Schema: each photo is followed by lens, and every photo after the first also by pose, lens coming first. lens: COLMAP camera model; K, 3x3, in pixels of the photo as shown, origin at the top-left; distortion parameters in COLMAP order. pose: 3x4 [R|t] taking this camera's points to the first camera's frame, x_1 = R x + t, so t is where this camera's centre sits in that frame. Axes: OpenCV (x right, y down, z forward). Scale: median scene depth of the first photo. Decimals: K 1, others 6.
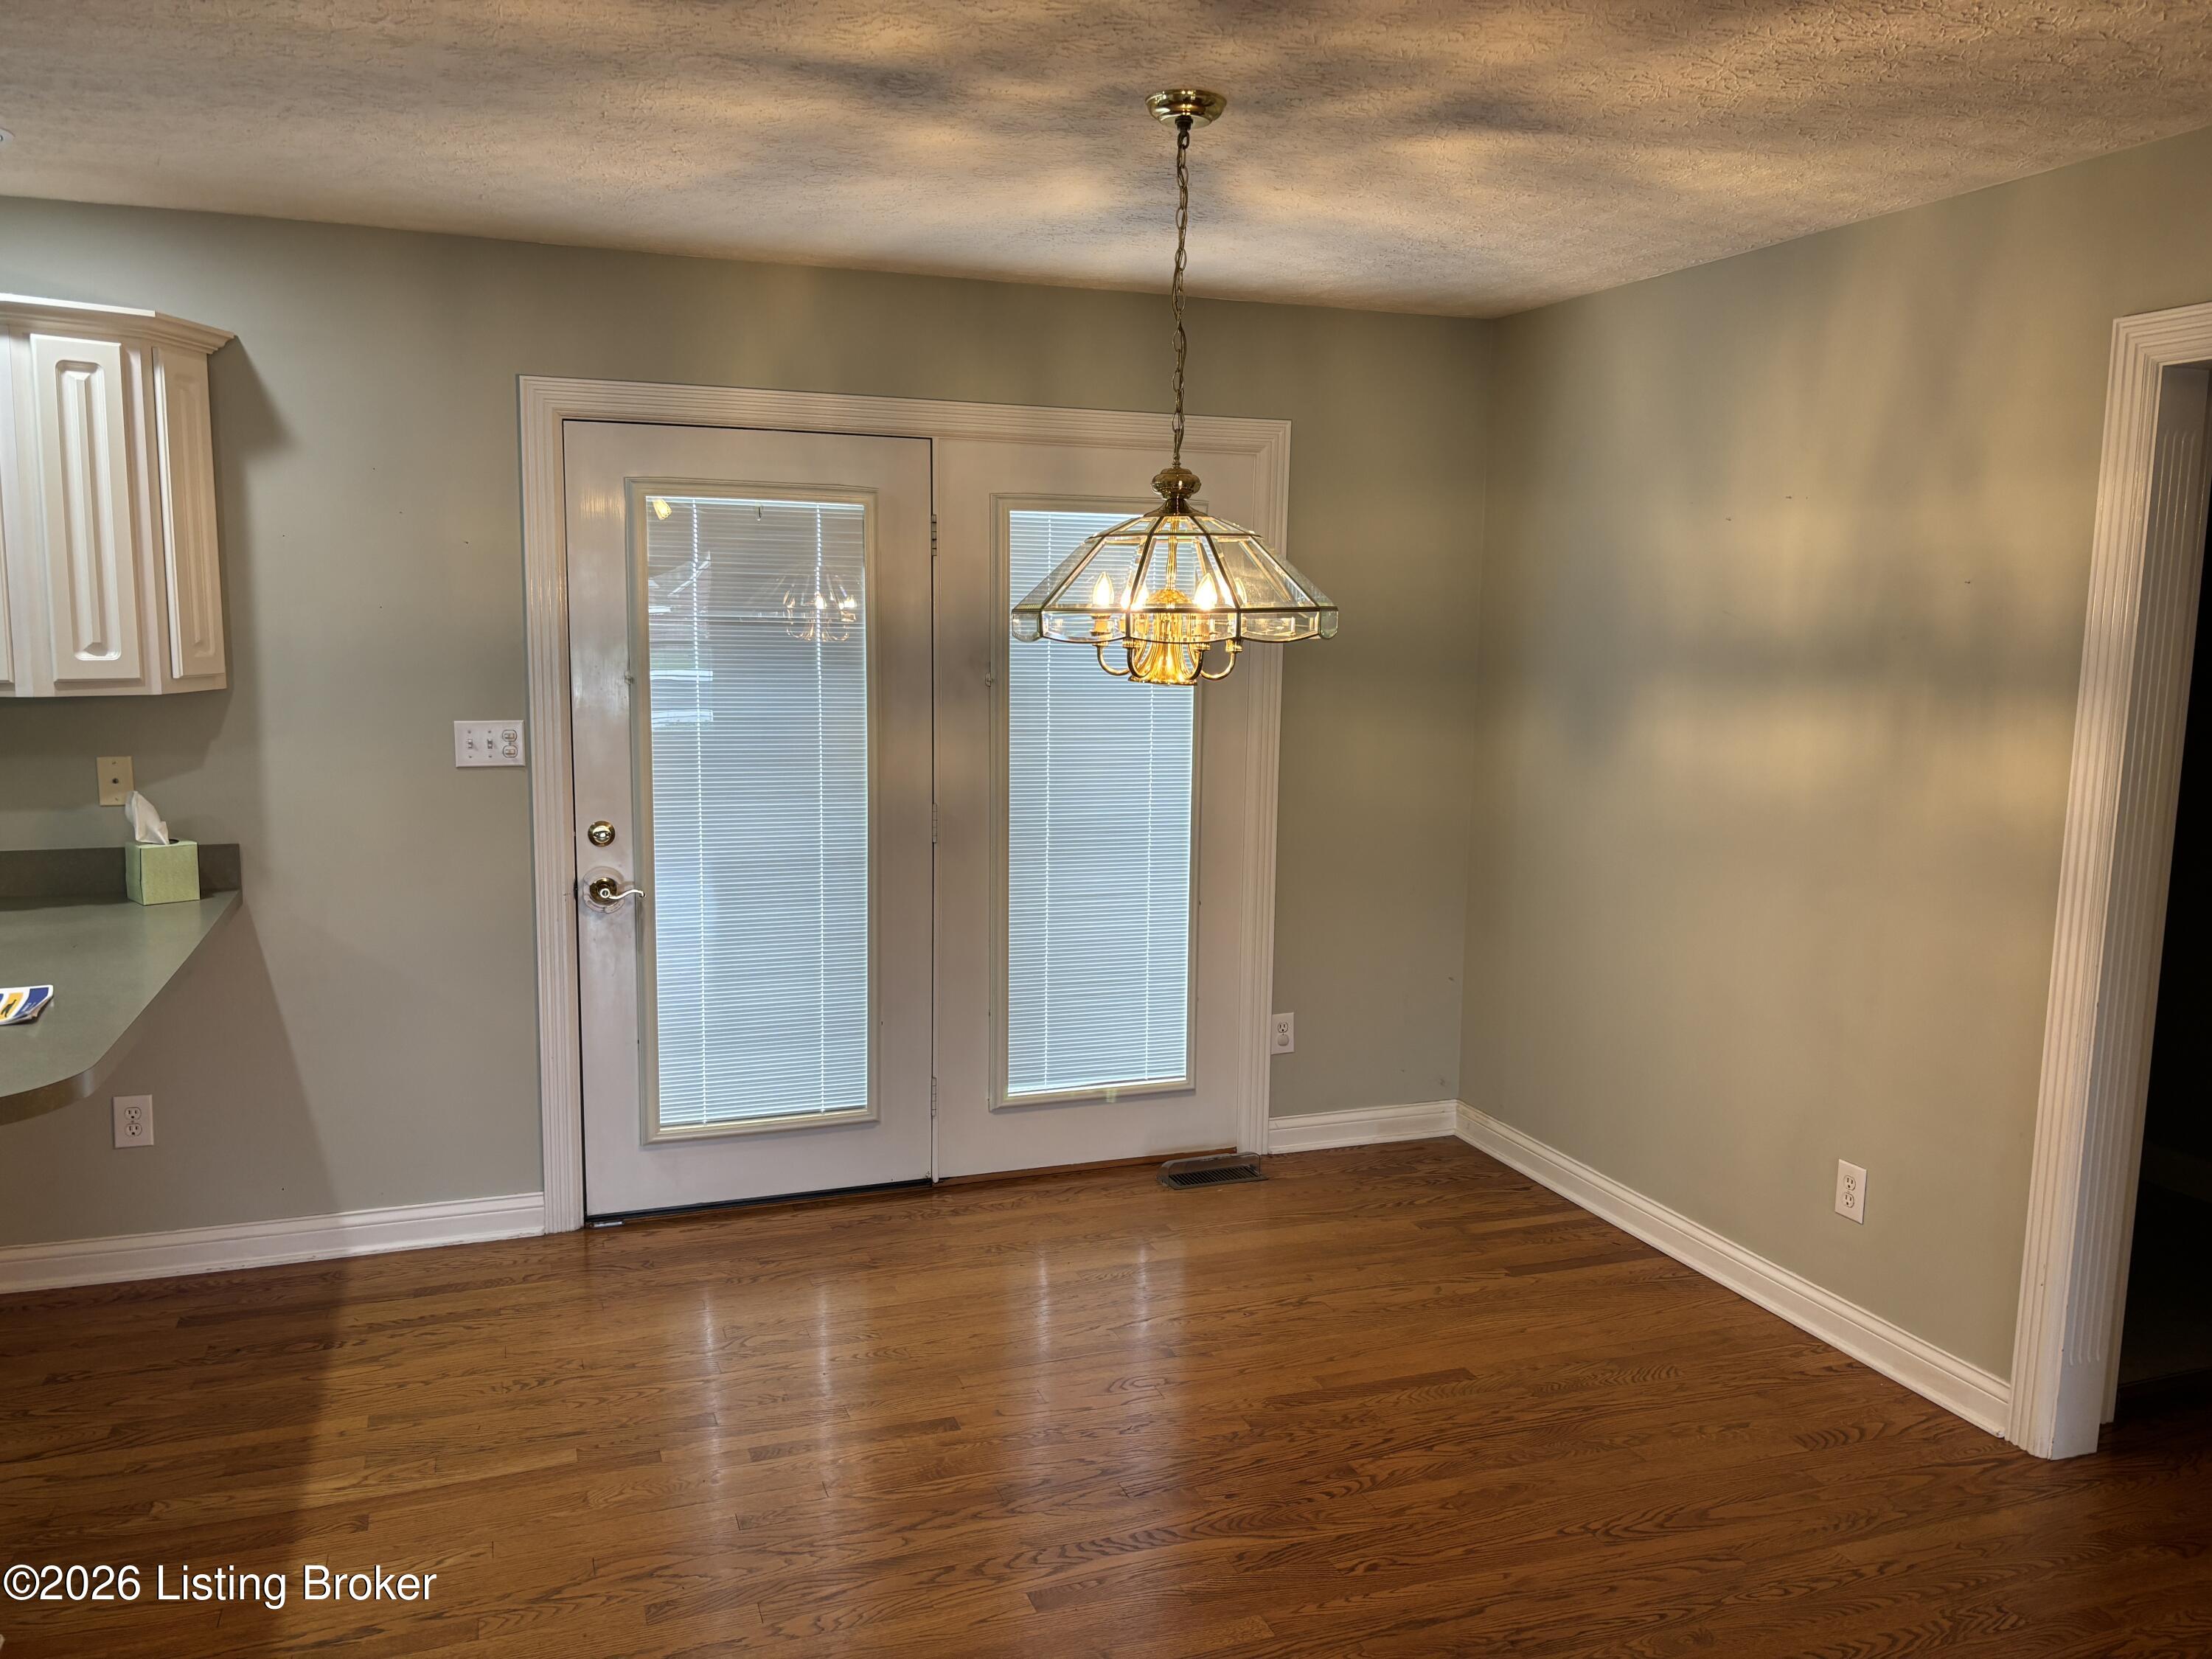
lens RADIAL K [[1665.2, 0, 1101.7], [0, 1665.2, 827.4], [0, 0, 1]] dist [0.004212, 0.000360]
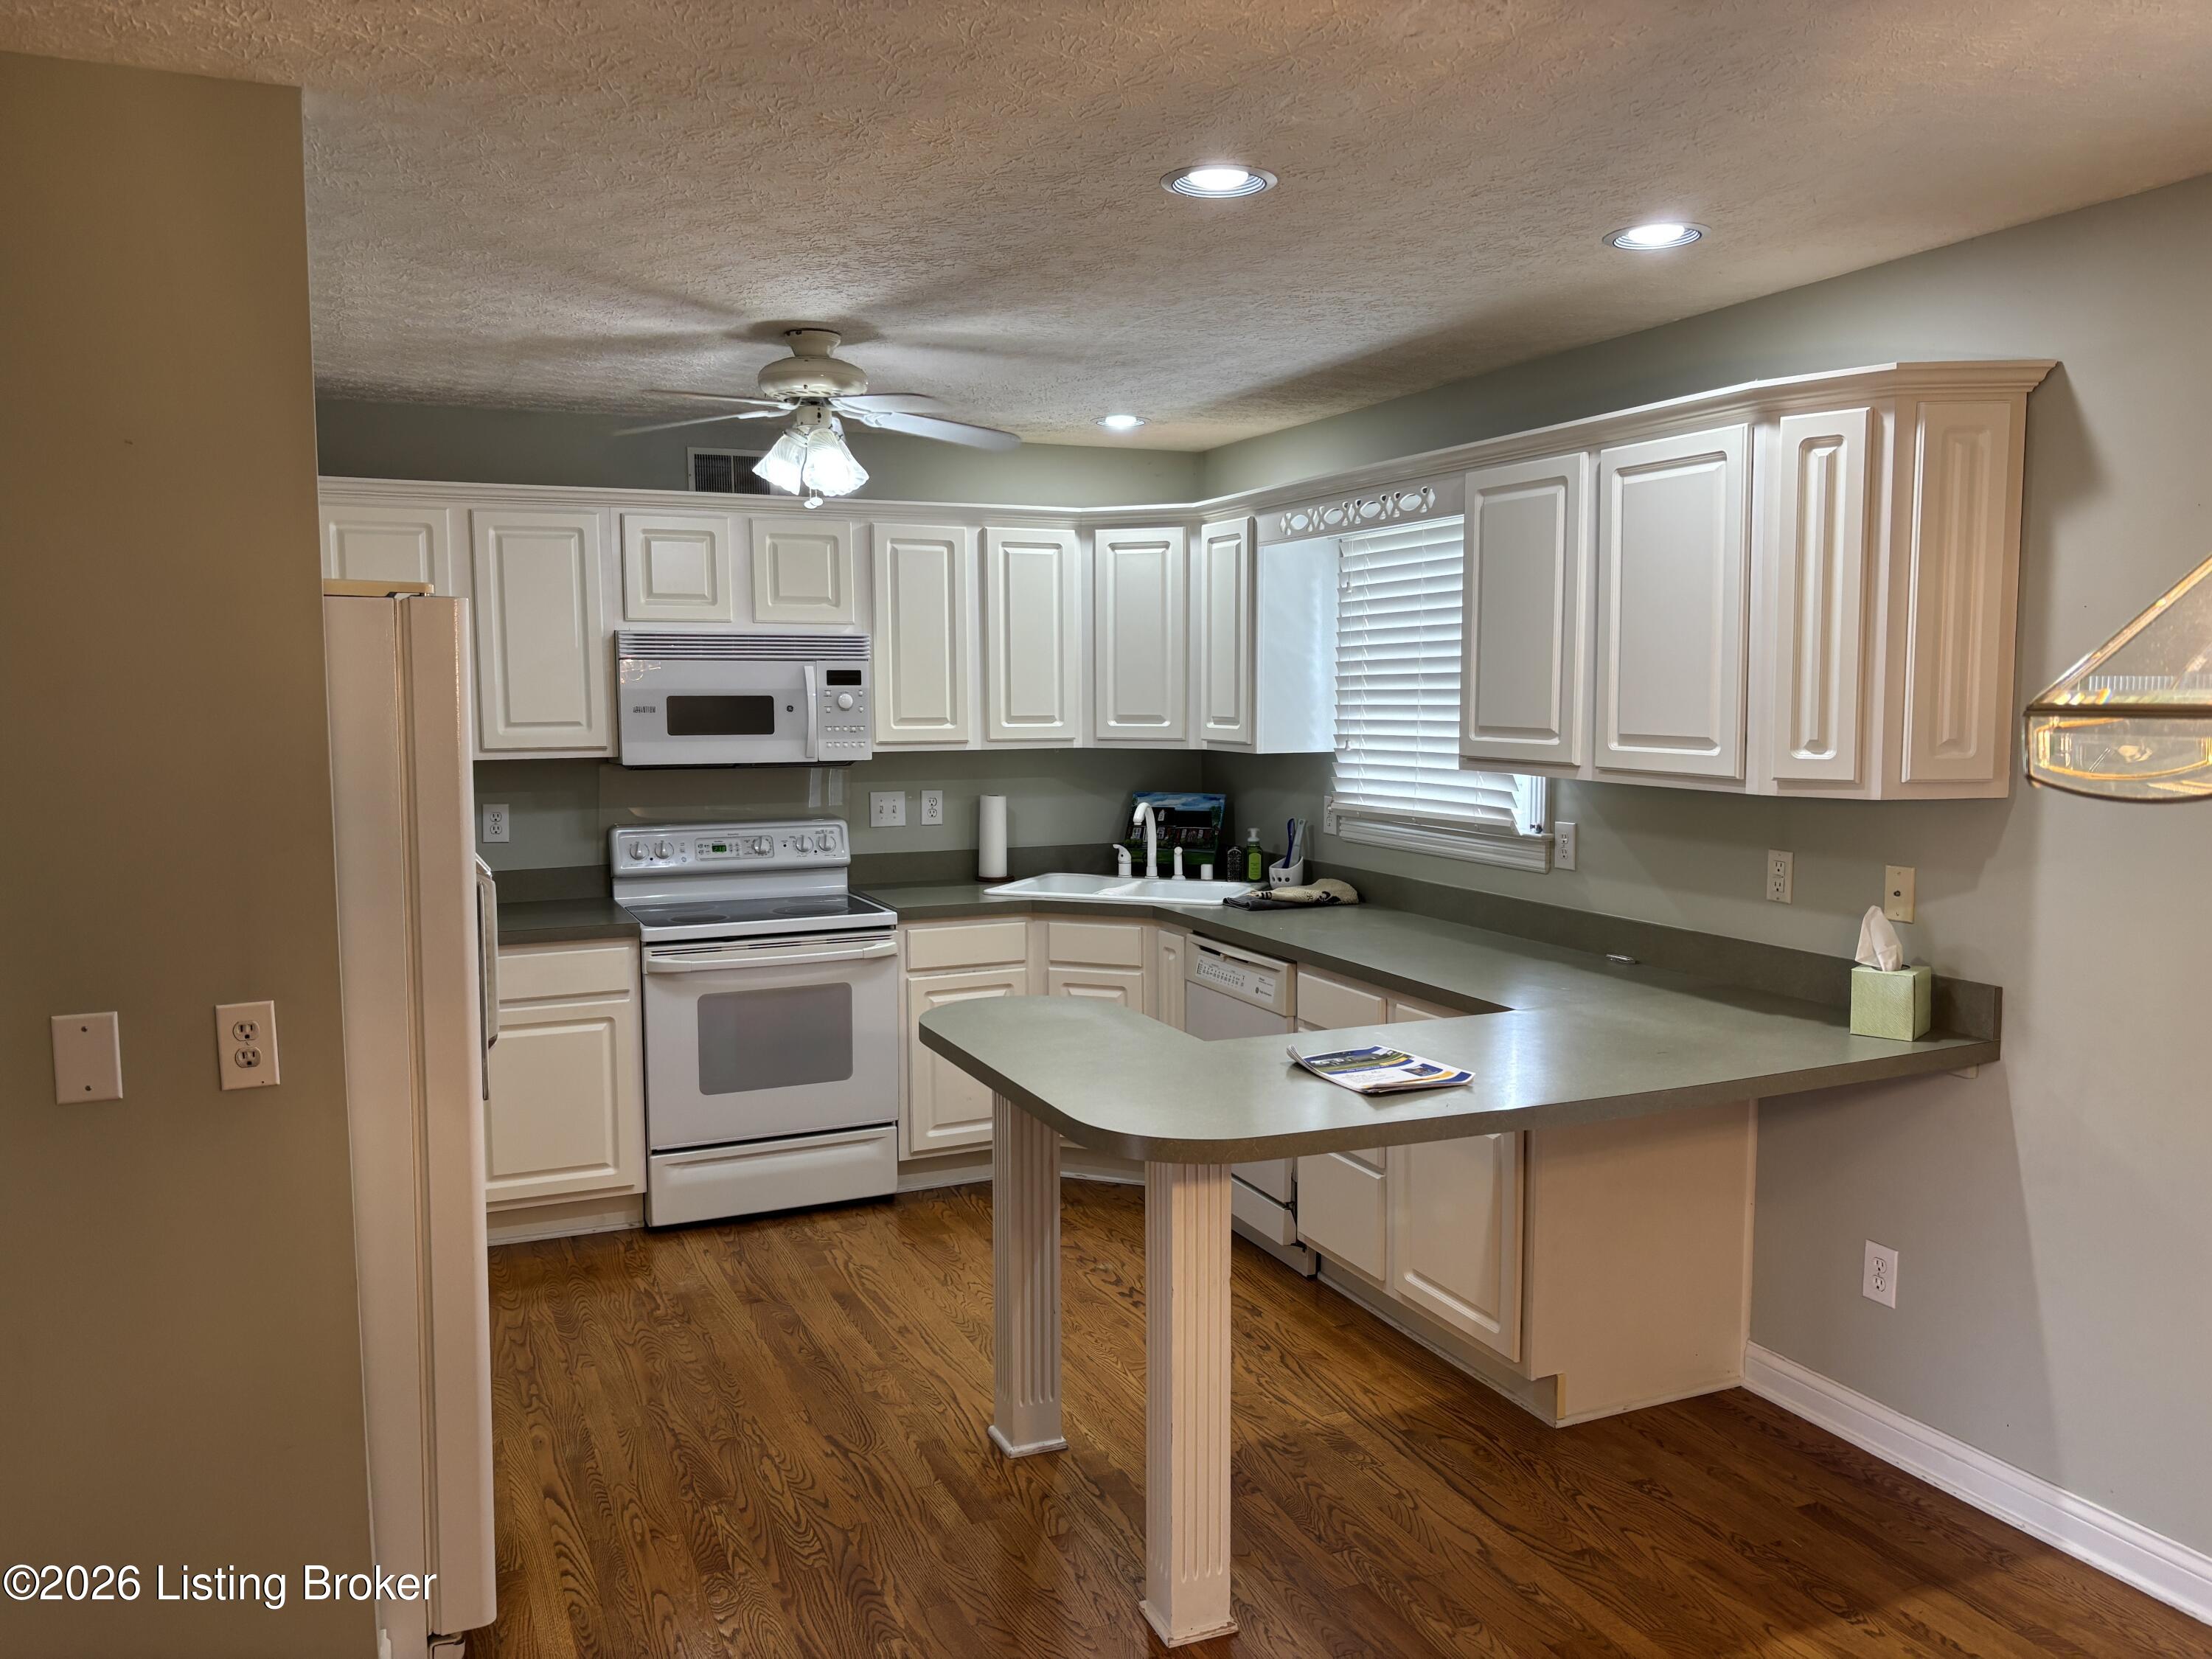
lens RADIAL K [[1665.2, 0, 1104.3], [0, 1665.2, 841.7], [0, 0, 1]] dist [0.004212, 0.000360]
pose [[0.066271, 0.079651, -0.994617, 0.271991], [-0.118060, 0.990433, 0.071450, -0.070433], [0.990793, 0.112690, 0.075040, 0.518650]]
